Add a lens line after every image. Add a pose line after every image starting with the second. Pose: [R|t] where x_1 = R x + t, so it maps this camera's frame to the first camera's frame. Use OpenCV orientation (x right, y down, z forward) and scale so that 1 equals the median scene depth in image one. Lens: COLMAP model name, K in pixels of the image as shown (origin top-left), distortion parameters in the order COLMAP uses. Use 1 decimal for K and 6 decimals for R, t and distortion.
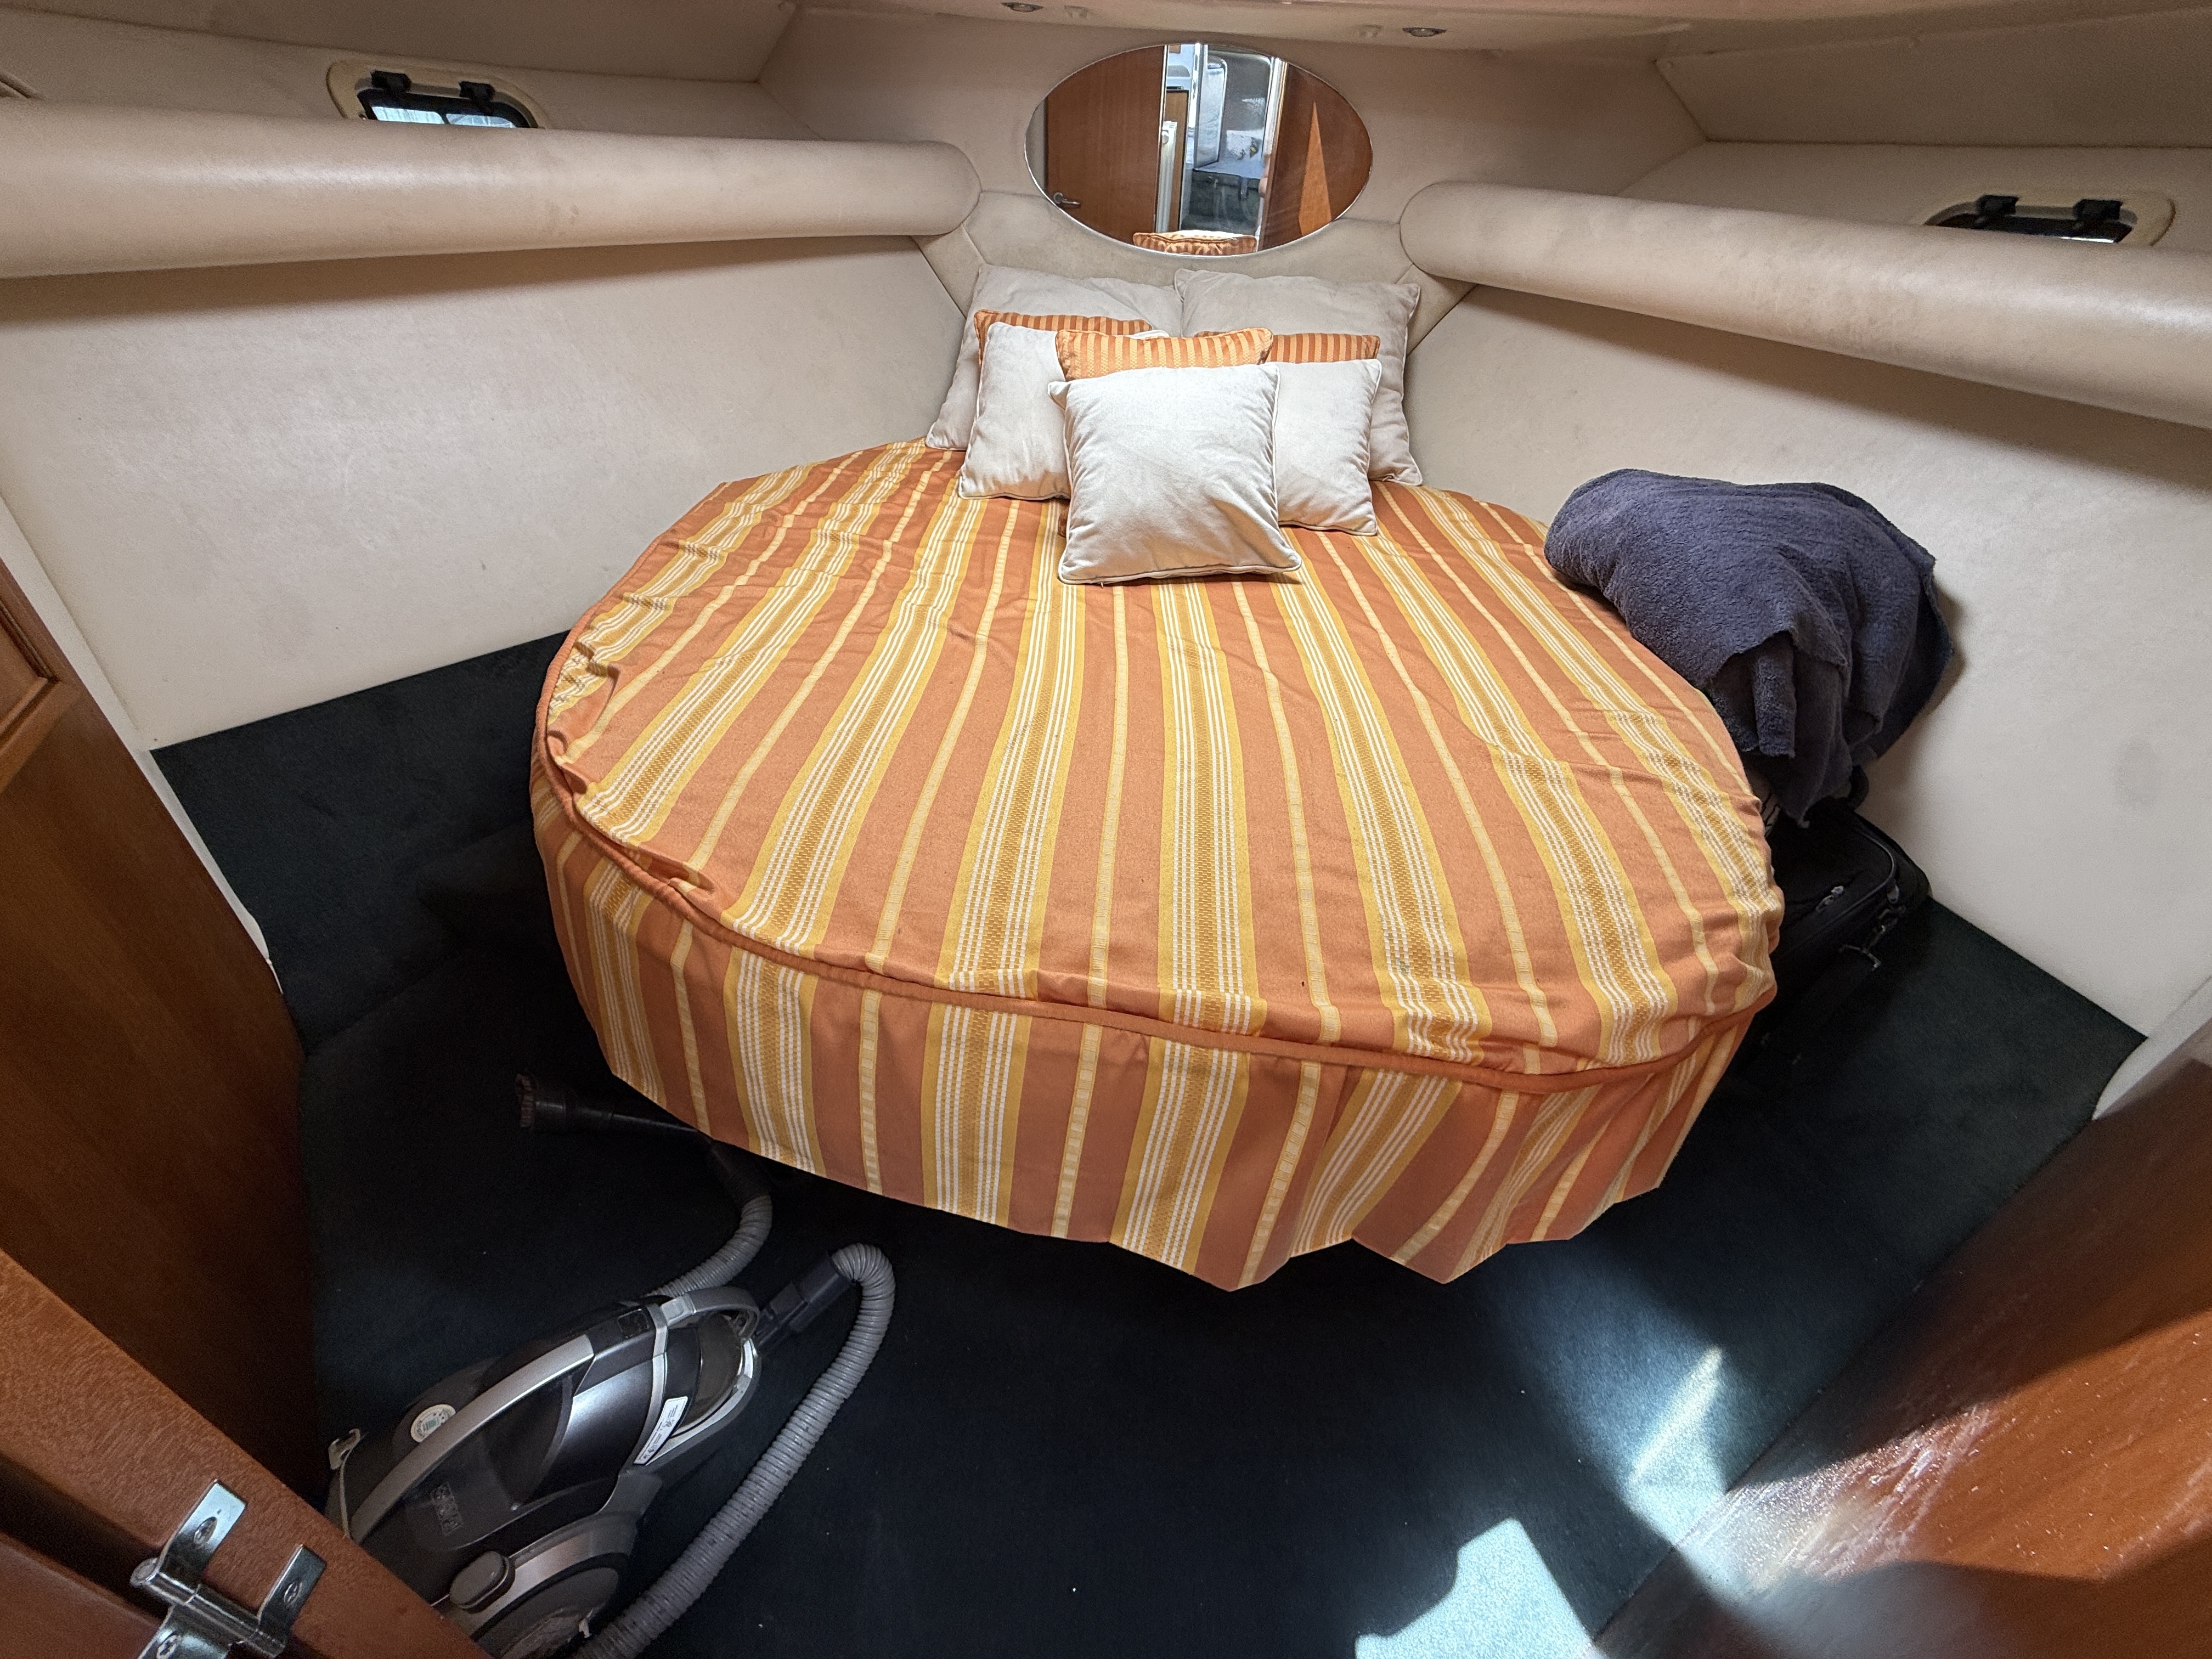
lens RADIAL K [[904.2, 0, 1096.1], [0, 904.2, 834.4], [0, 0, 1]] dist [0.000957, 0.000237]
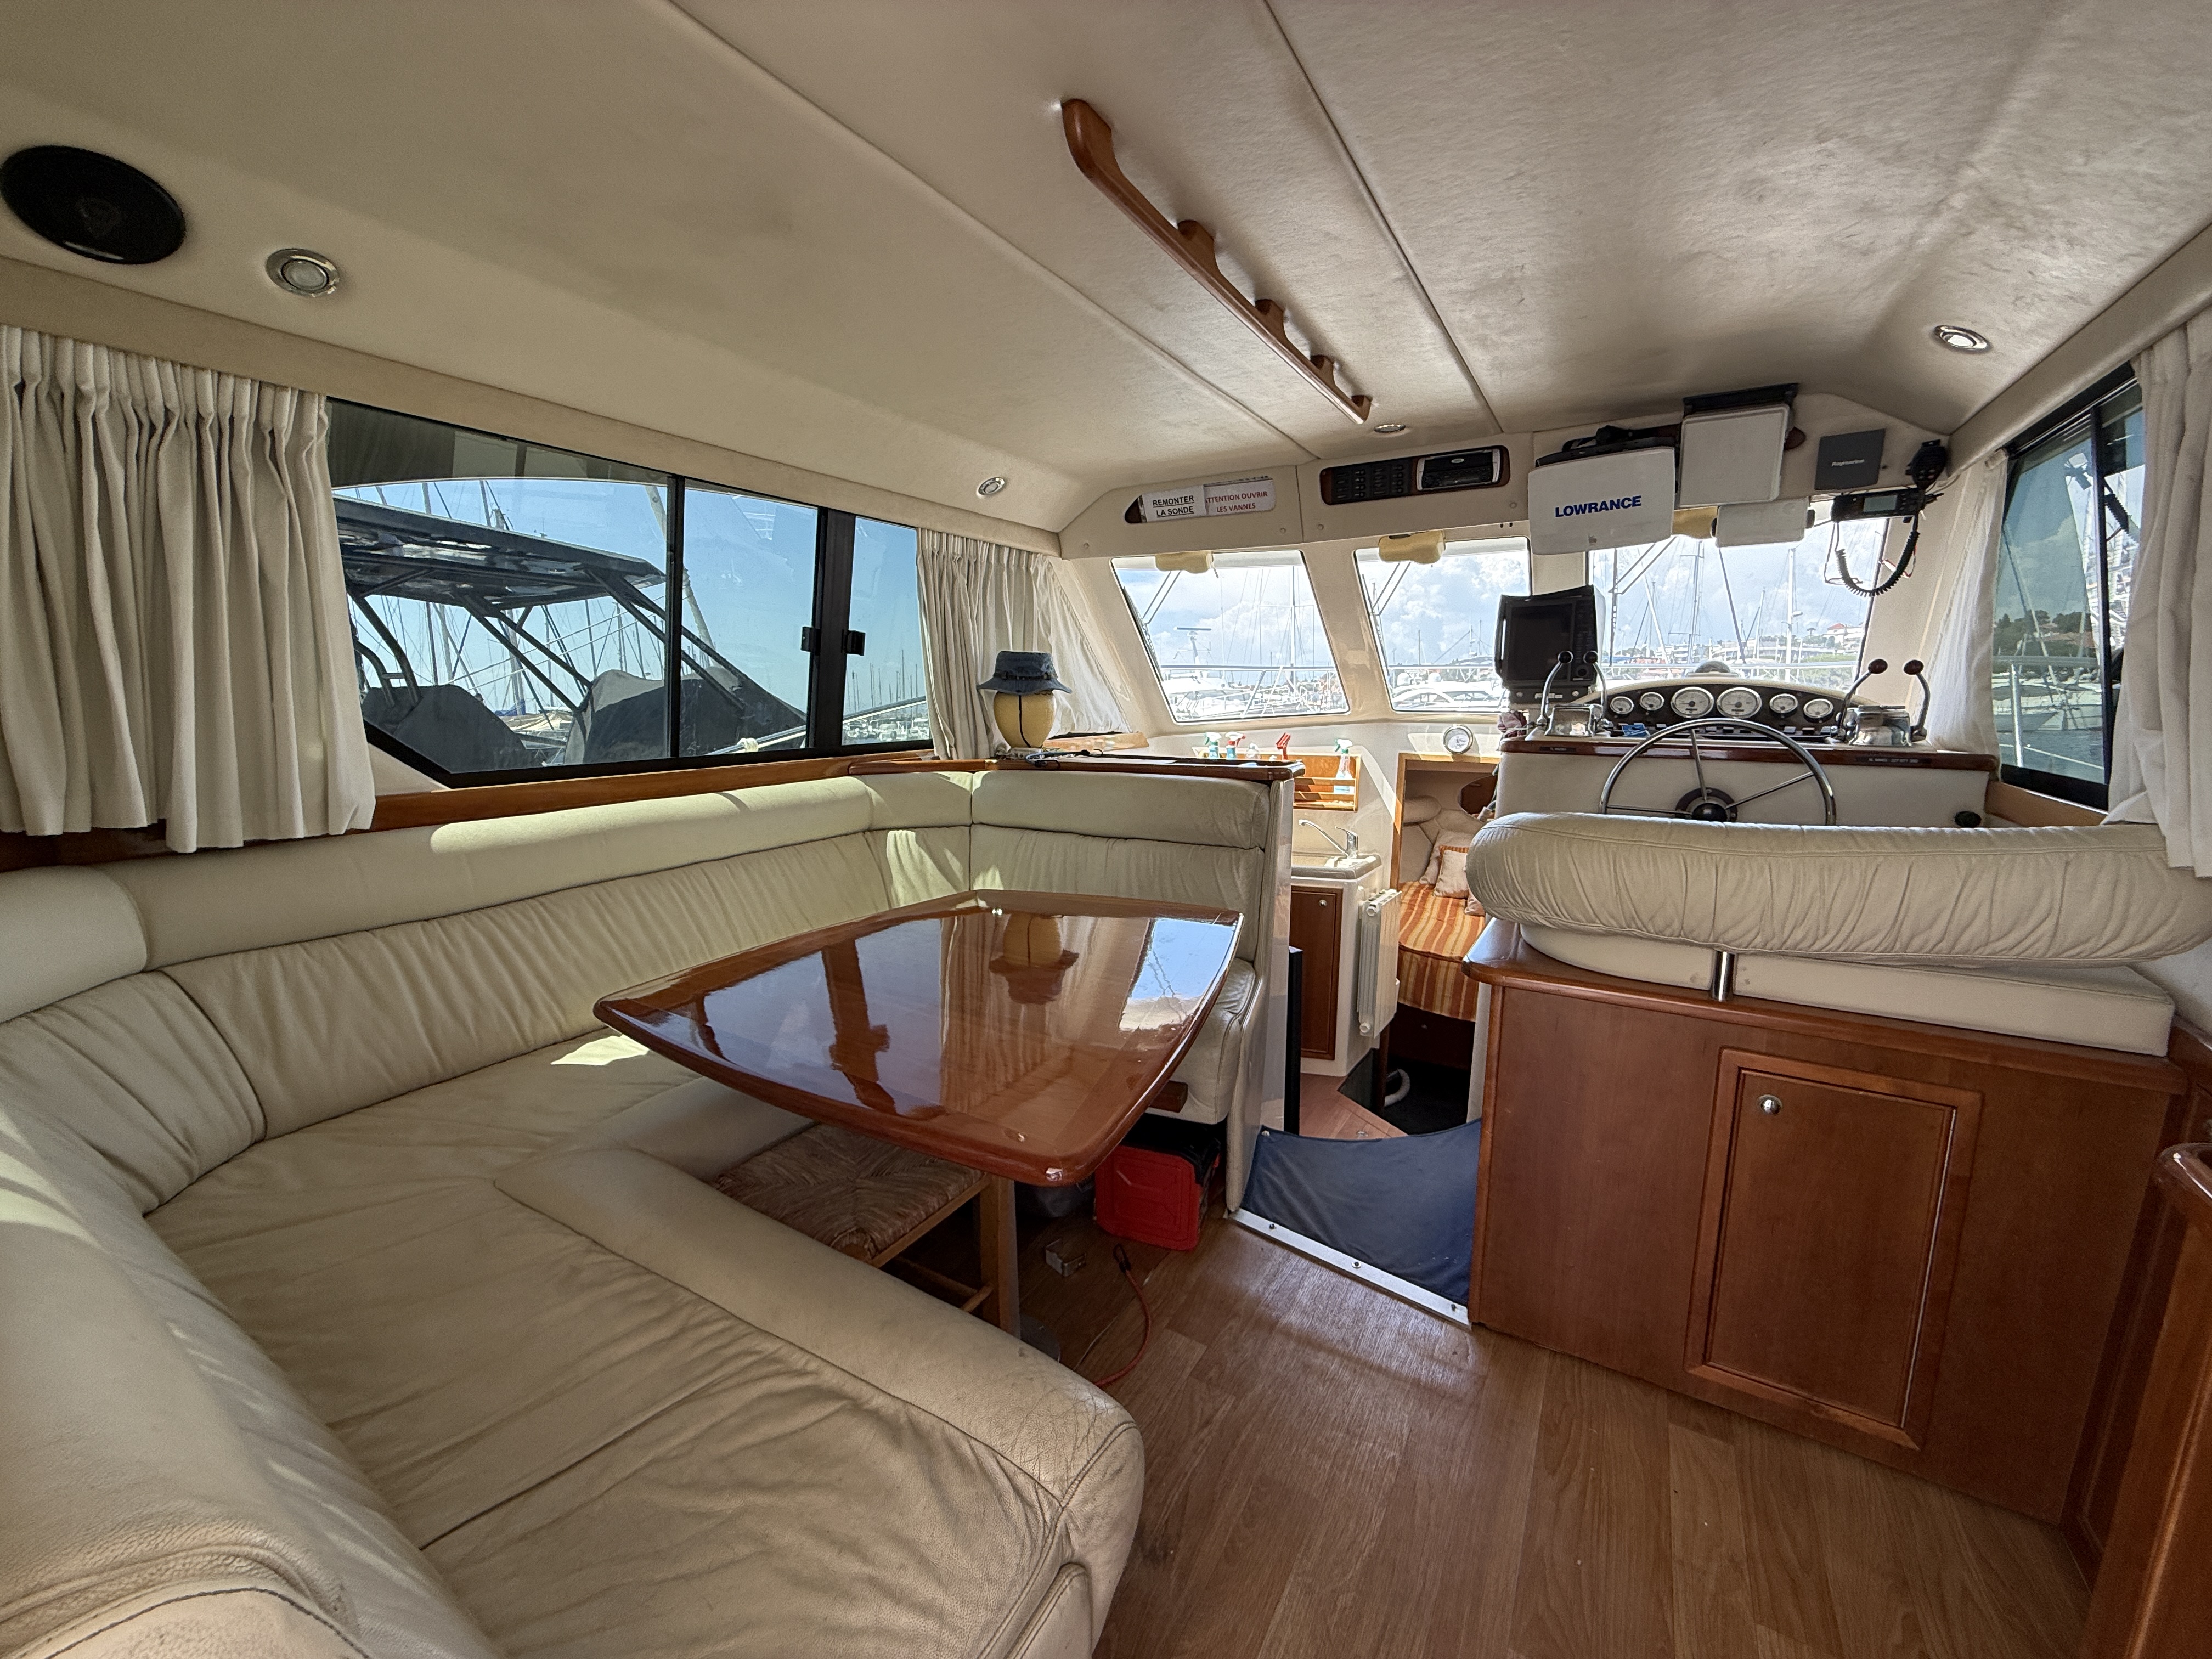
lens RADIAL K [[904.2, 0, 1096.1], [0, 904.2, 834.4], [0, 0, 1]] dist [0.000957, 0.000237]
pose [[0.910759, 0.030620, -0.411802, 0.085462], [-0.214768, 0.886880, -0.409046, 1.072465], [0.352694, 0.460984, 0.814310, -2.300659]]
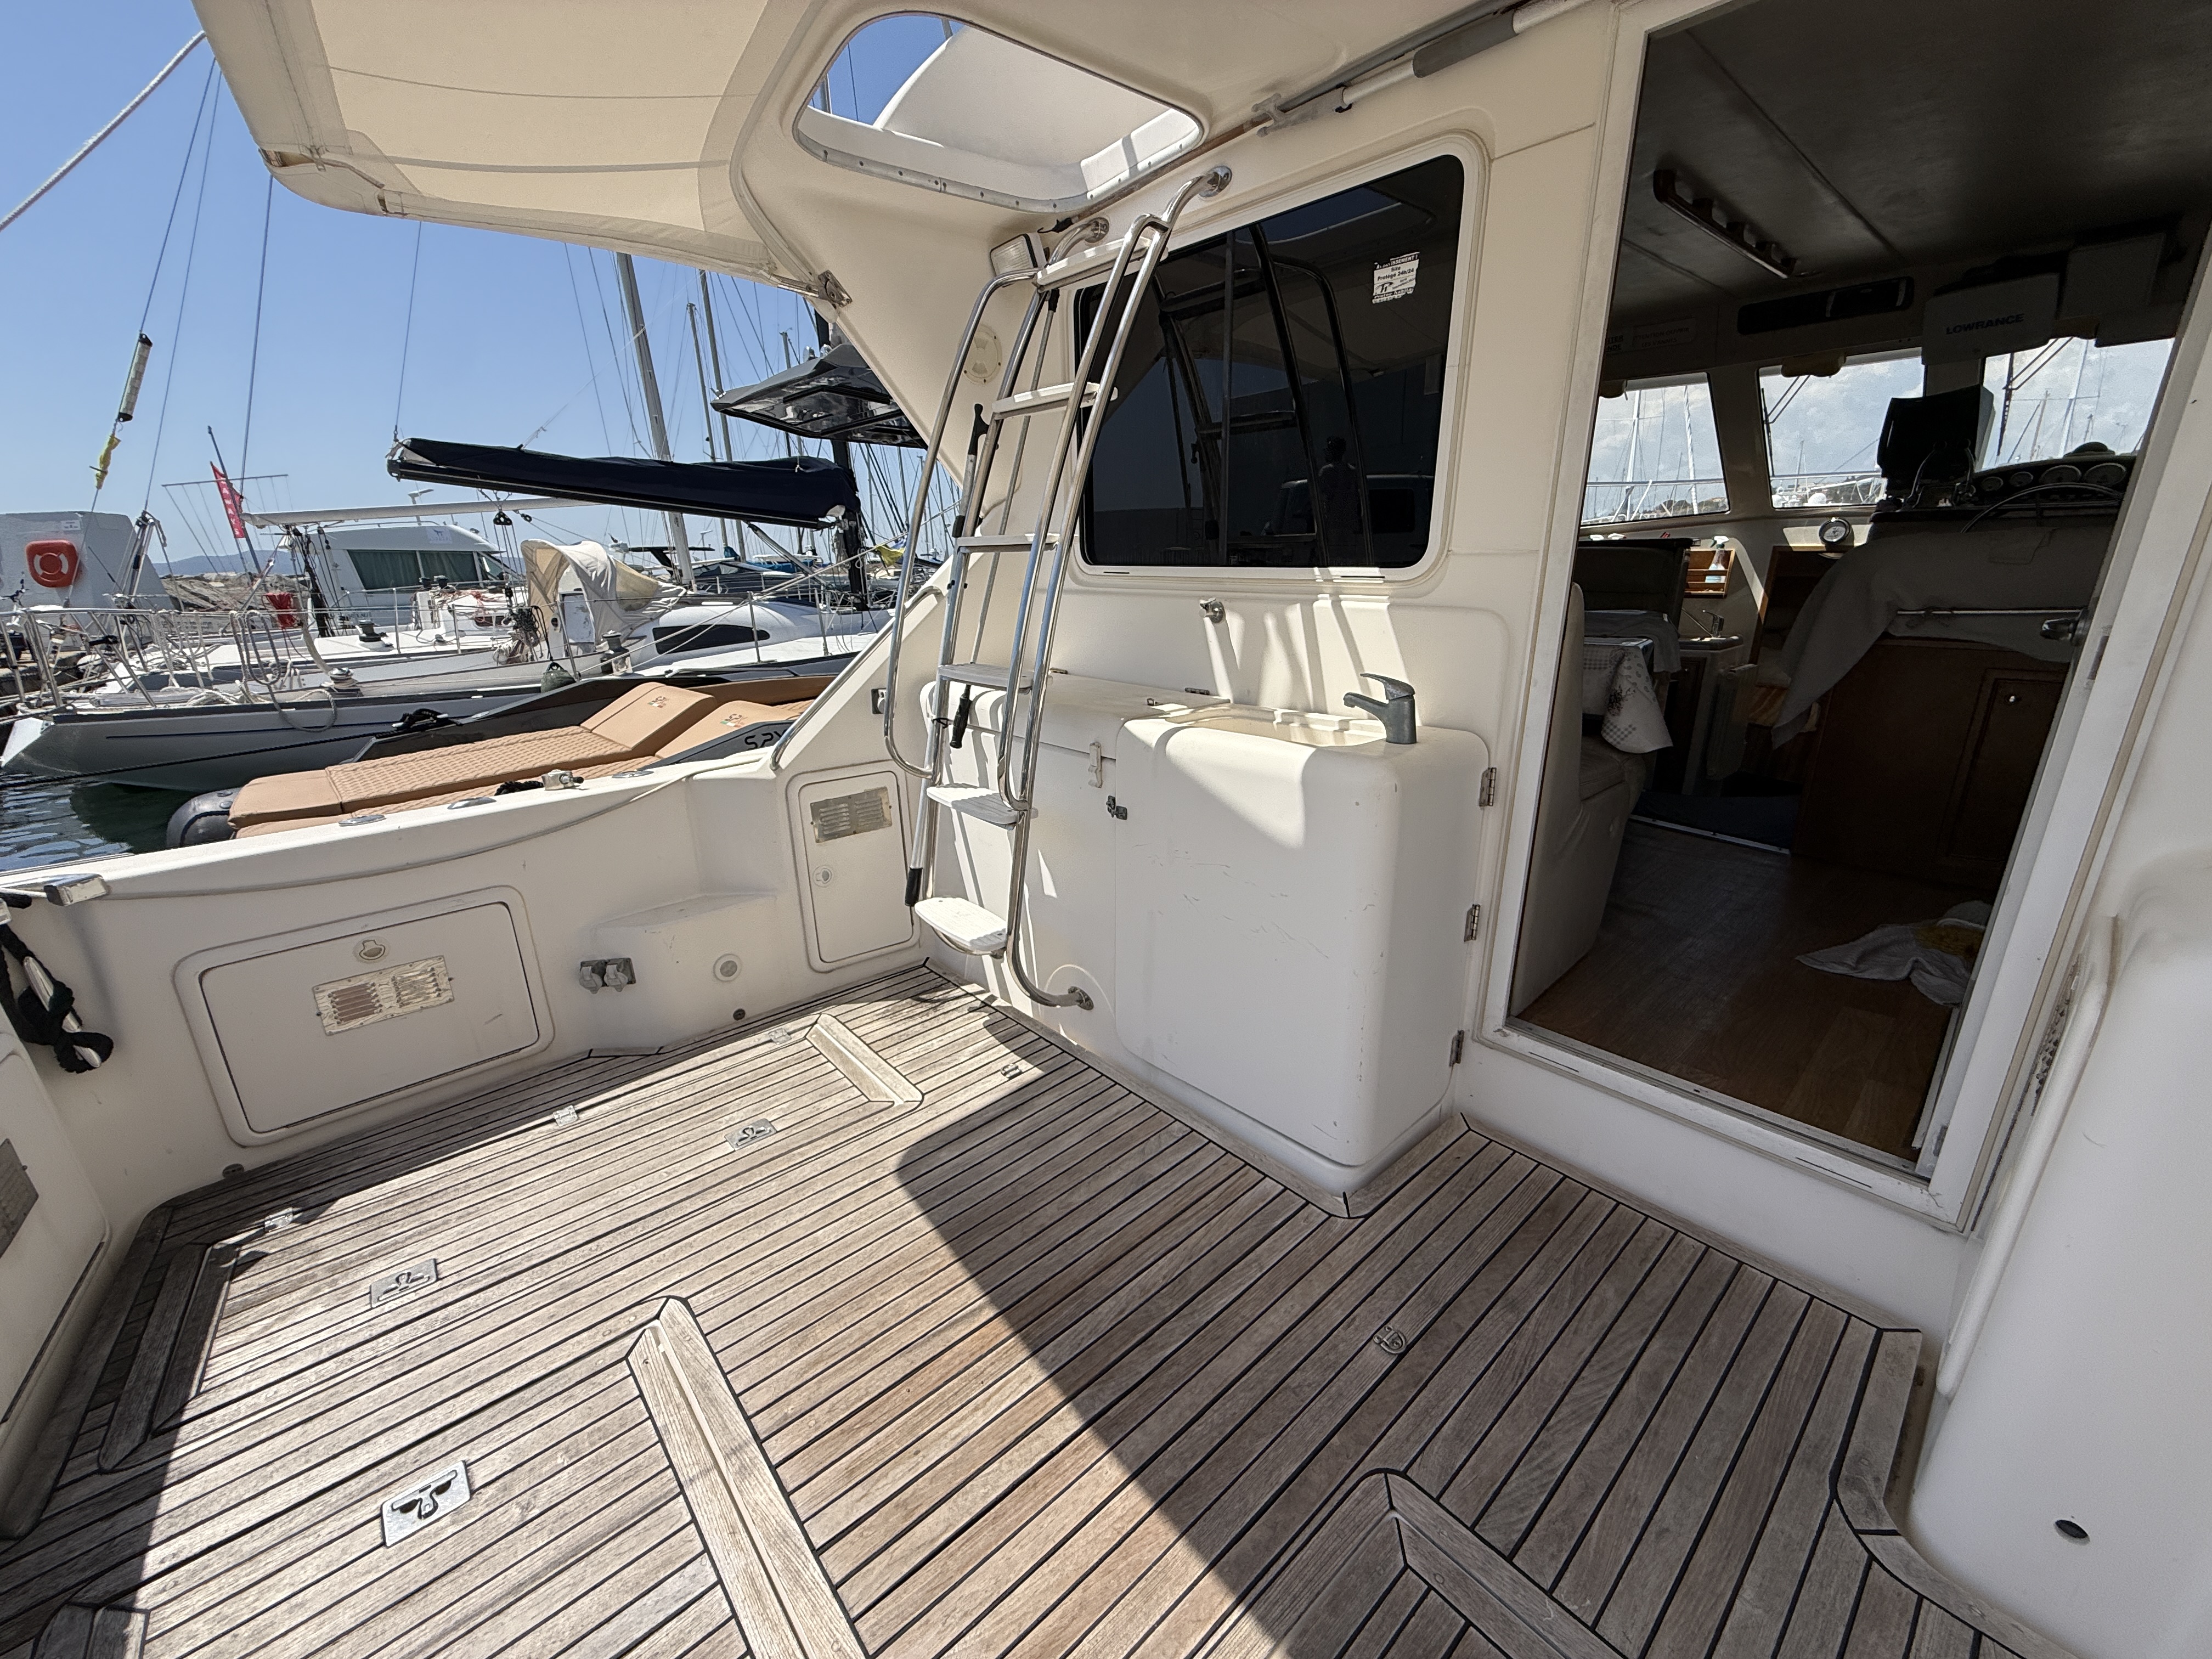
lens RADIAL K [[888.7, 0, 1111.6], [0, 888.7, 826.4], [0, 0, 1]] dist [-0.001030, 0.000608]
pose [[0.758340, 0.152154, -0.633853, 0.184332], [-0.343407, 0.919753, -0.190068, 2.133362], [0.554069, 0.361806, 0.749736, -3.486567]]
